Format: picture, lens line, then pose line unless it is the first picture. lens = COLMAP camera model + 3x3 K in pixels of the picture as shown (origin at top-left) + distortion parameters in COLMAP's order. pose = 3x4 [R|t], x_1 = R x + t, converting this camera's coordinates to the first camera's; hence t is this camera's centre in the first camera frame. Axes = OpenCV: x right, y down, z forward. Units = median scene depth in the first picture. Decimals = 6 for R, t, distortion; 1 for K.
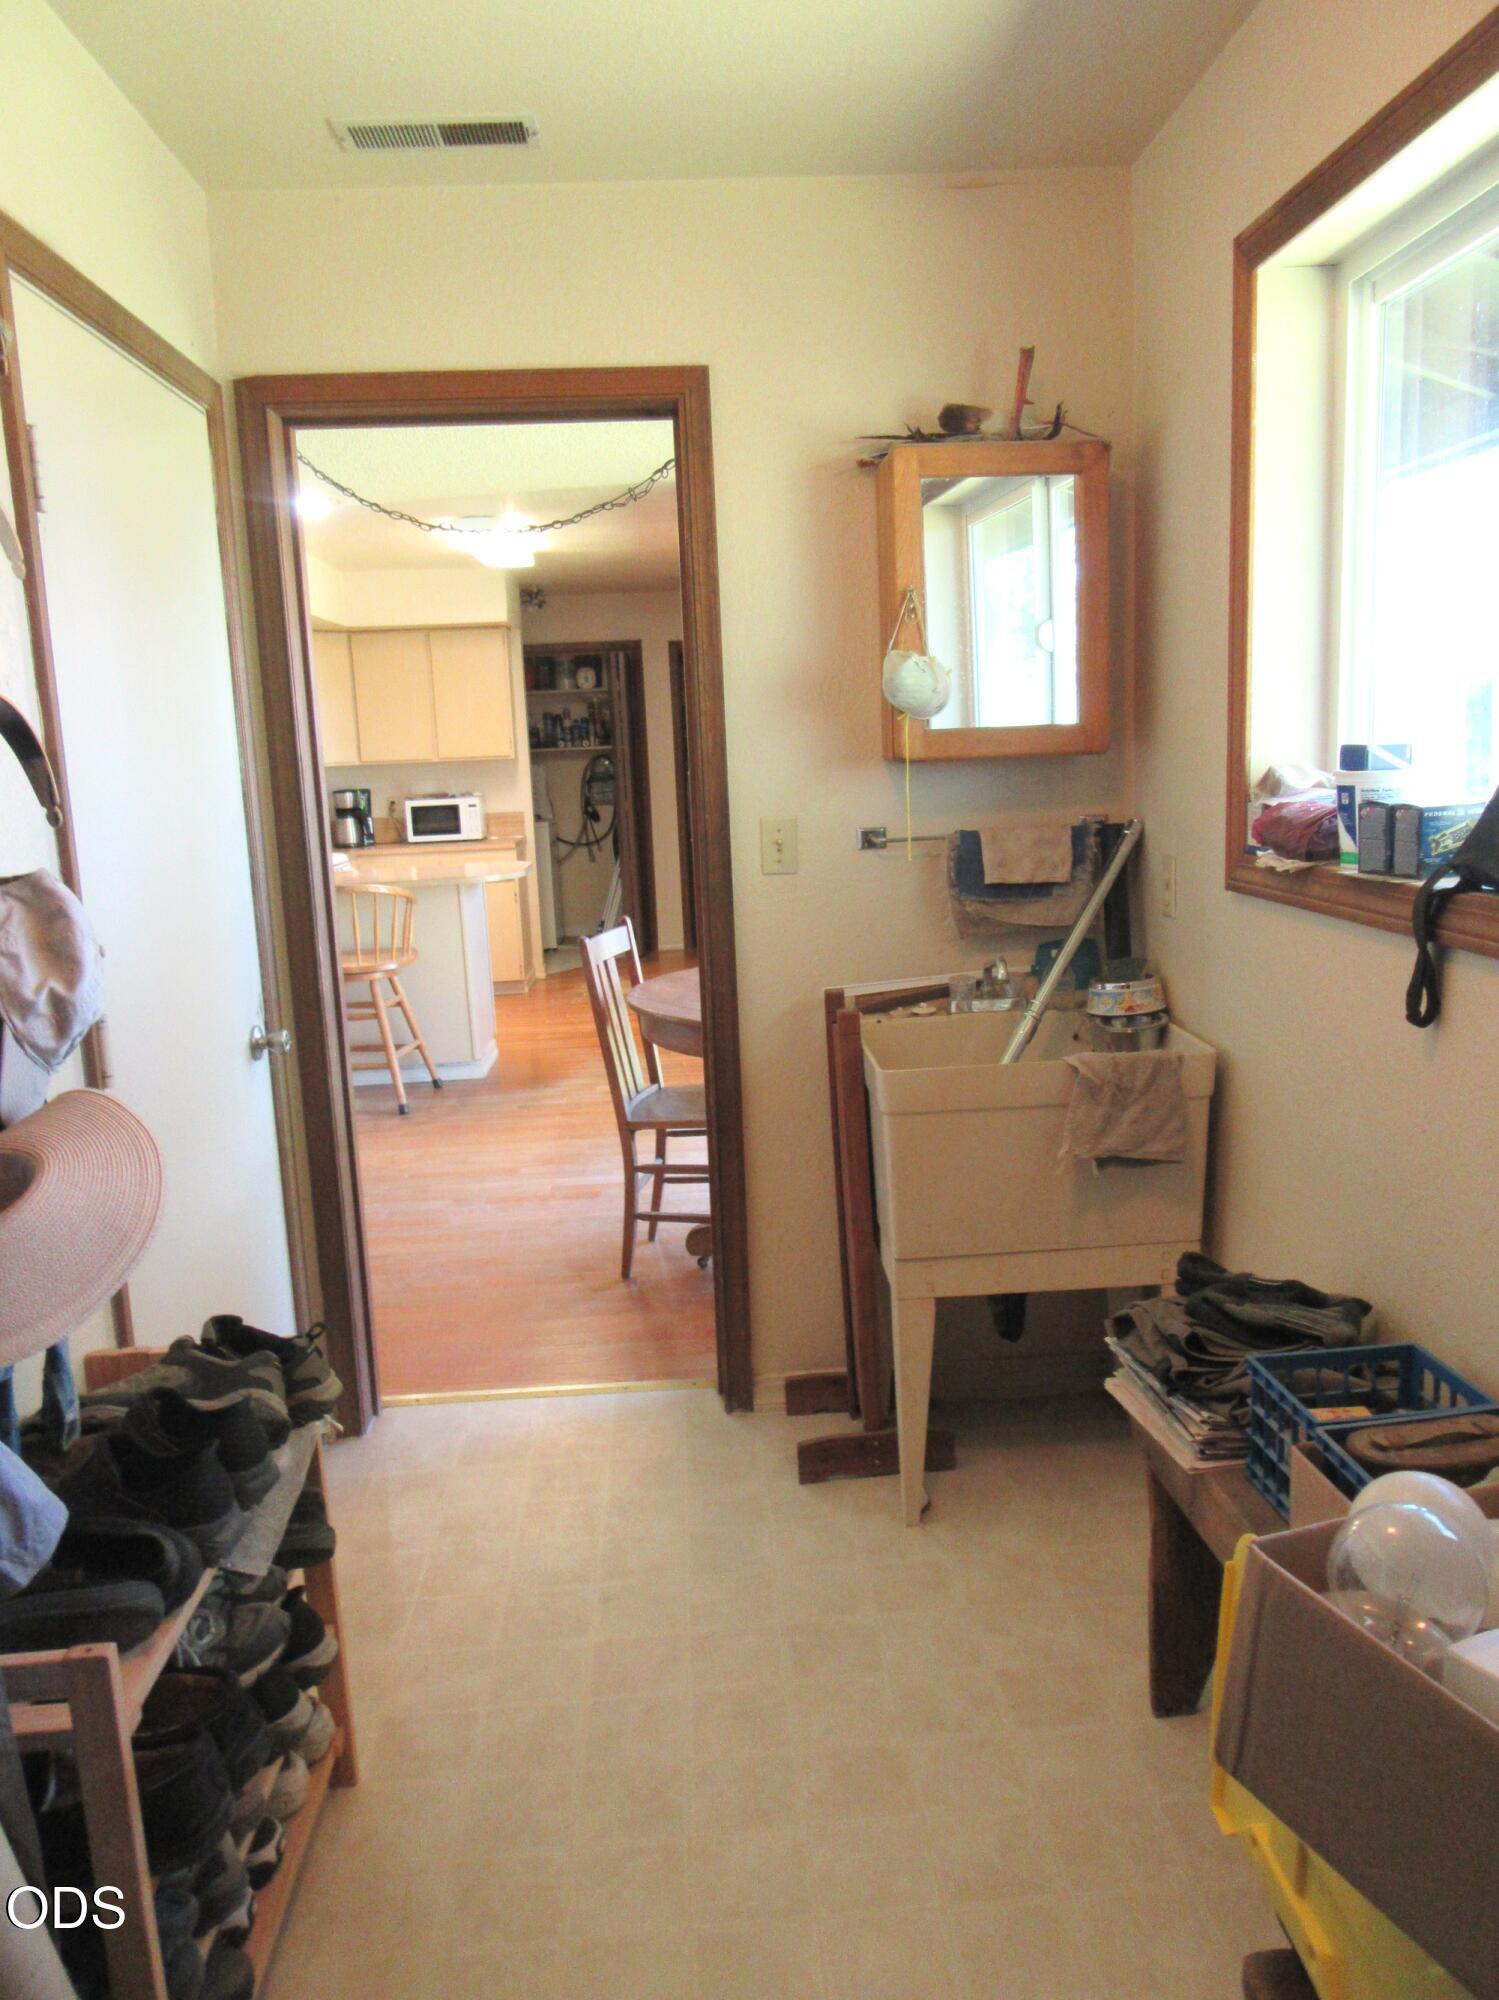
lens RADIAL K [[1463.4, 0, 743.0], [0, 1463.4, 1006.4], [0, 0, 1]] dist [-0.009155, 0.002426]
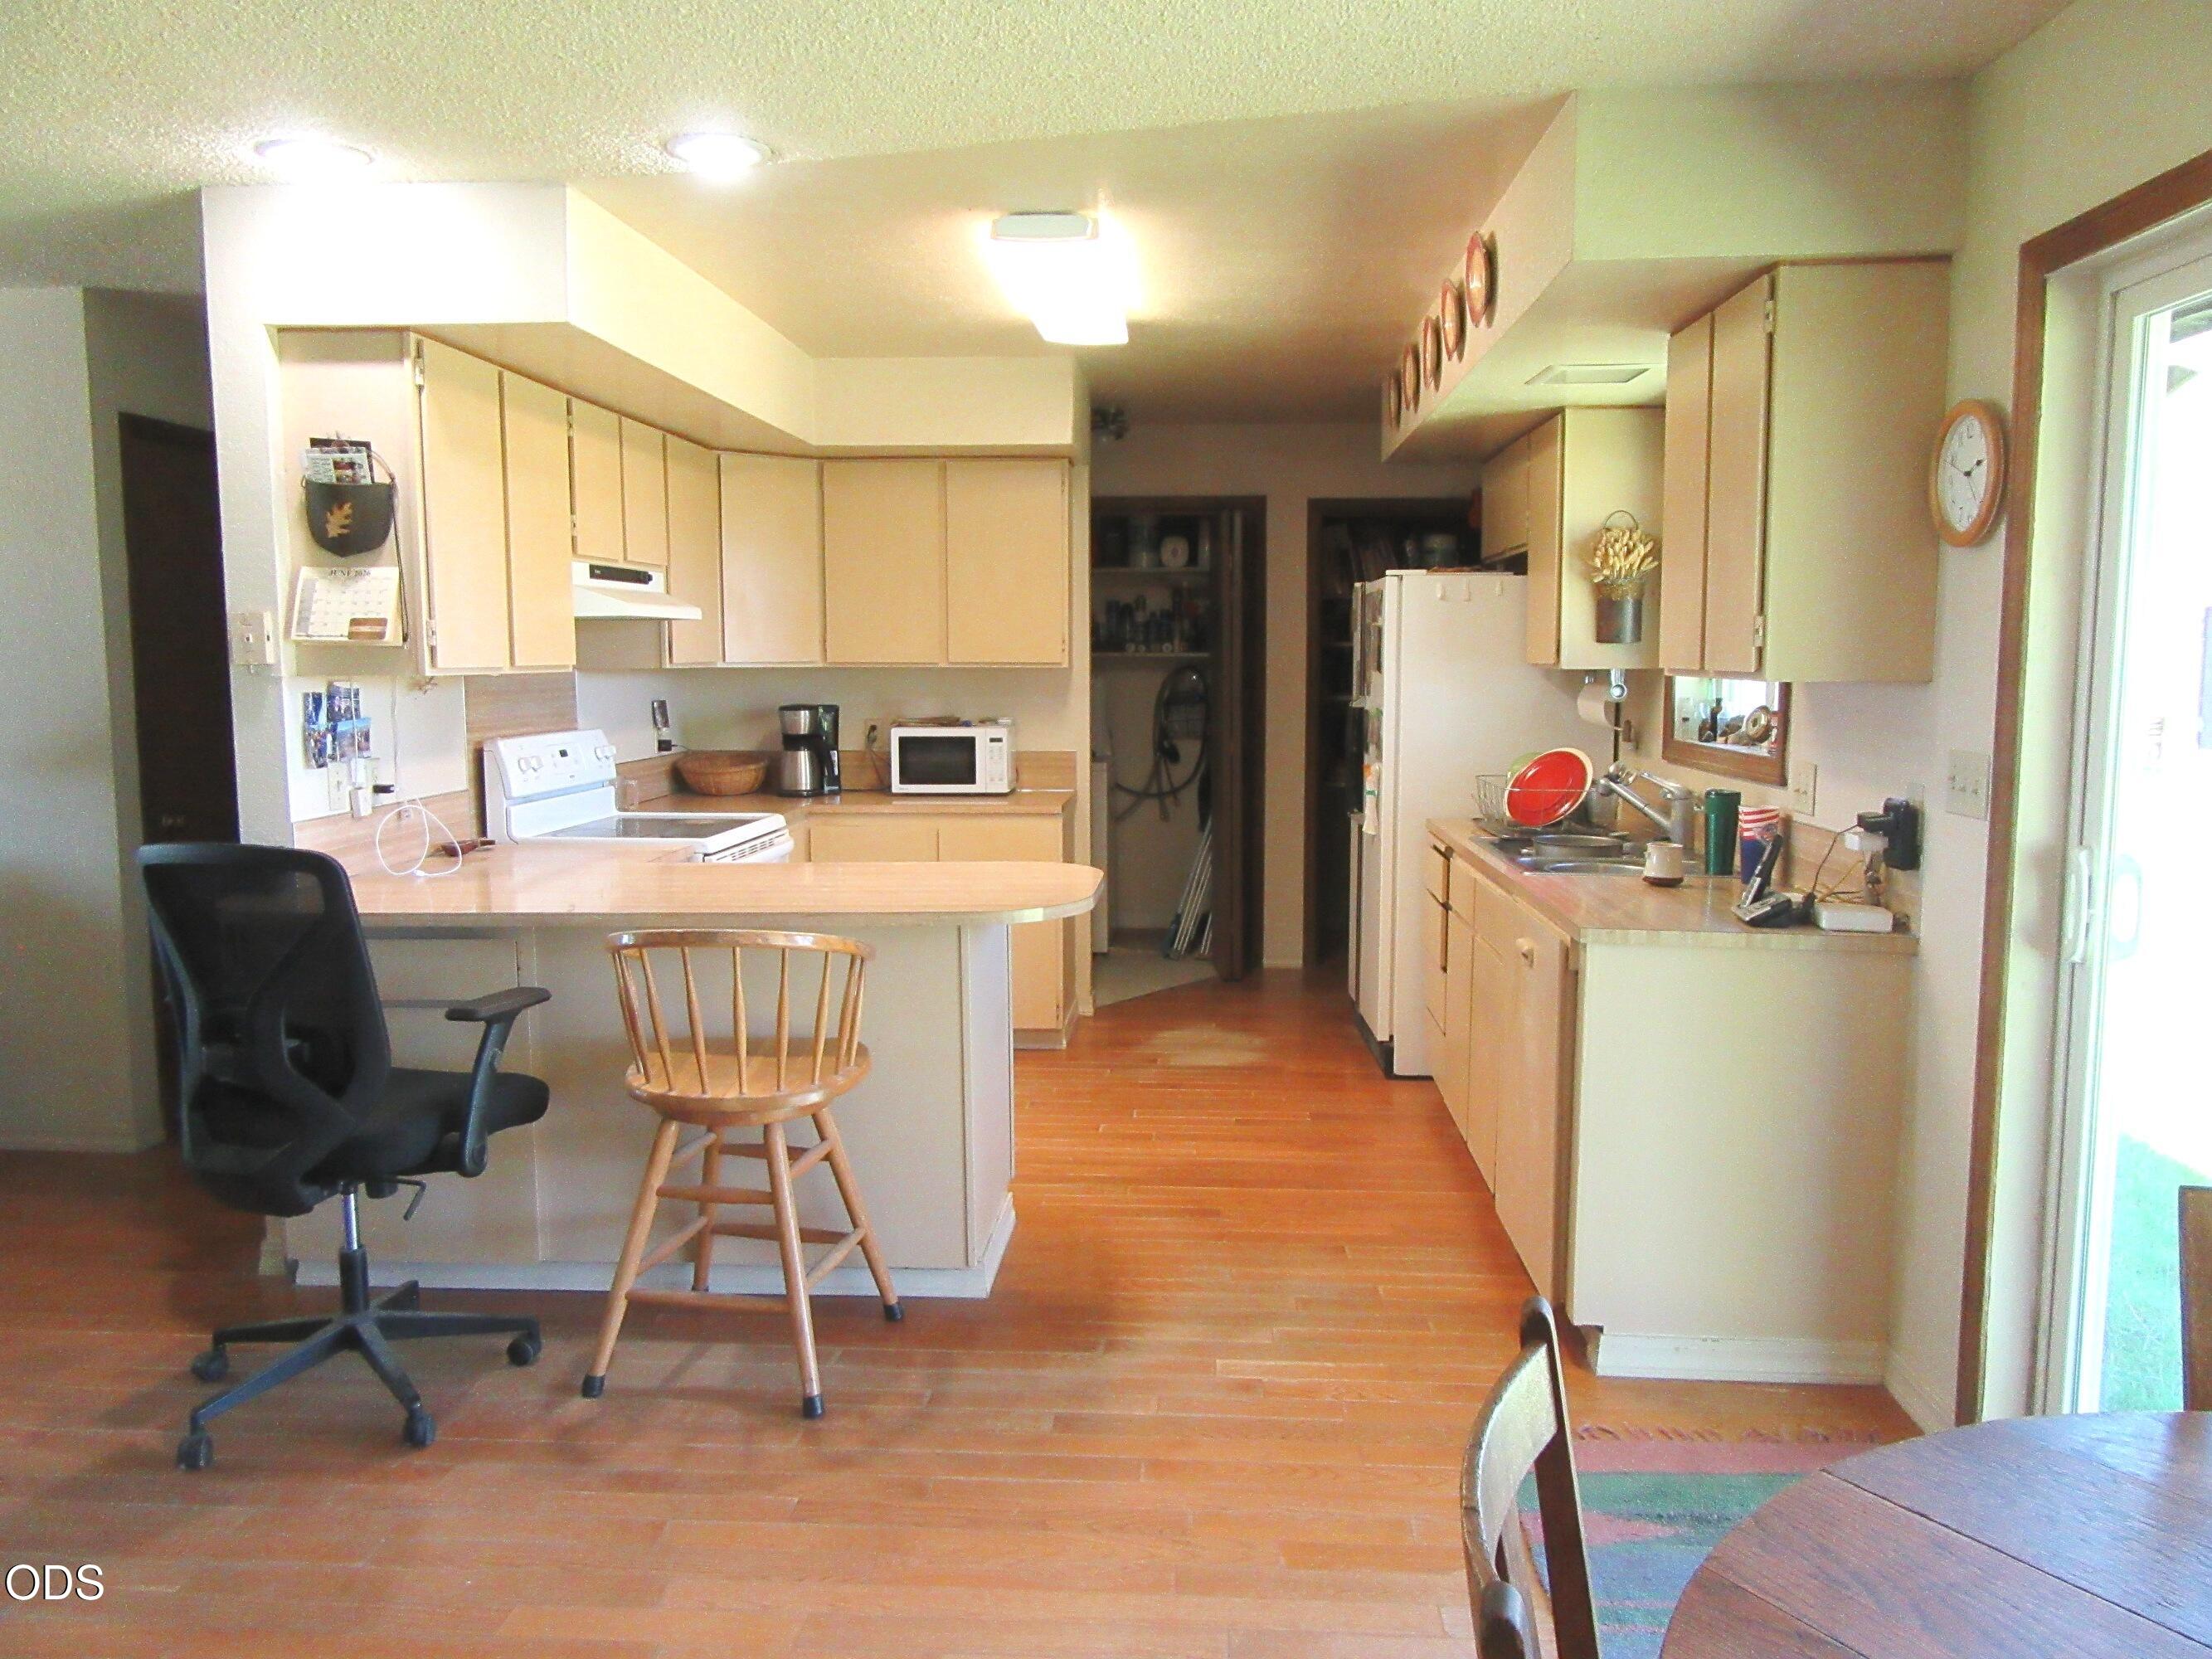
lens RADIAL K [[1618.7, 0, 1110.7], [0, 1618.7, 831.5], [0, 0, 1]] dist [-0.009155, 0.002426]
pose [[0.992899, 0.055003, -0.105482, -0.060583], [-0.061653, 0.996241, -0.060858, -0.058493], [0.101738, 0.066929, 0.992557, 0.317267]]
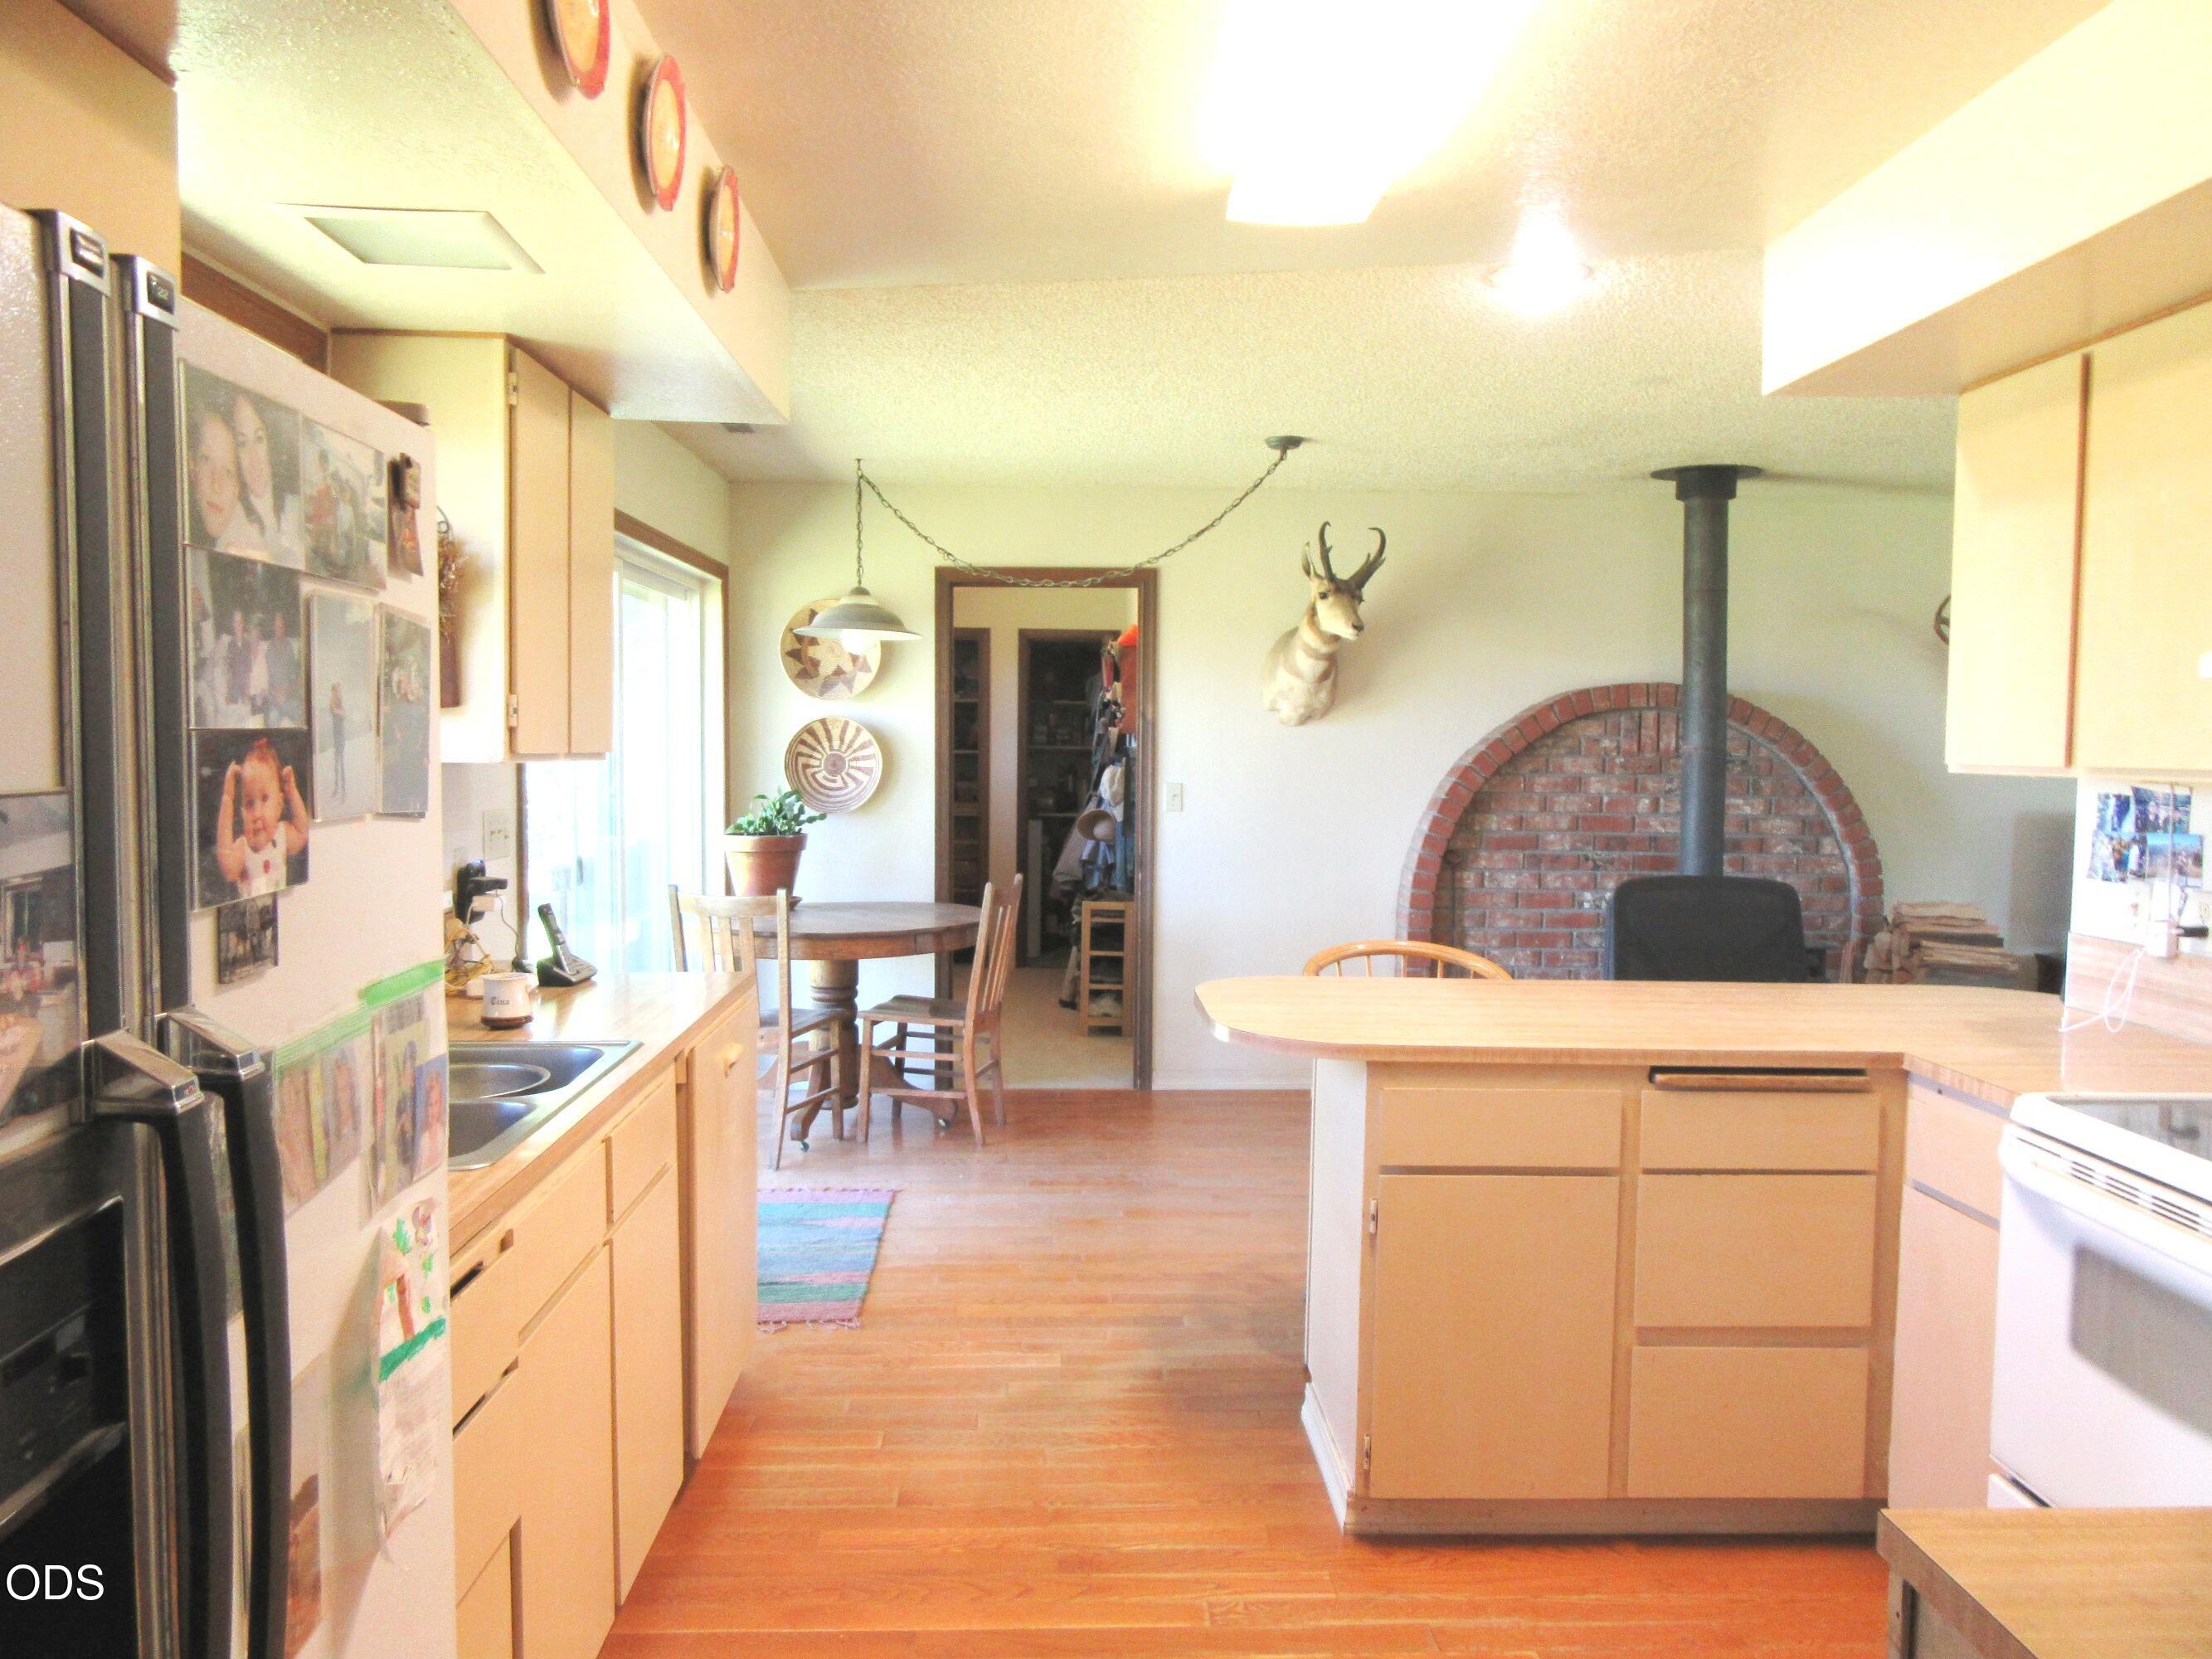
lens RADIAL K [[1618.7, 0, 1107.3], [0, 1618.7, 831.4], [0, 0, 1]] dist [-0.009155, 0.002426]
pose [[-0.999335, 0.033213, 0.015062, -0.091190], [0.035784, 0.972696, 0.229308, -0.188333], [-0.007035, 0.229695, -0.973237, 1.055802]]
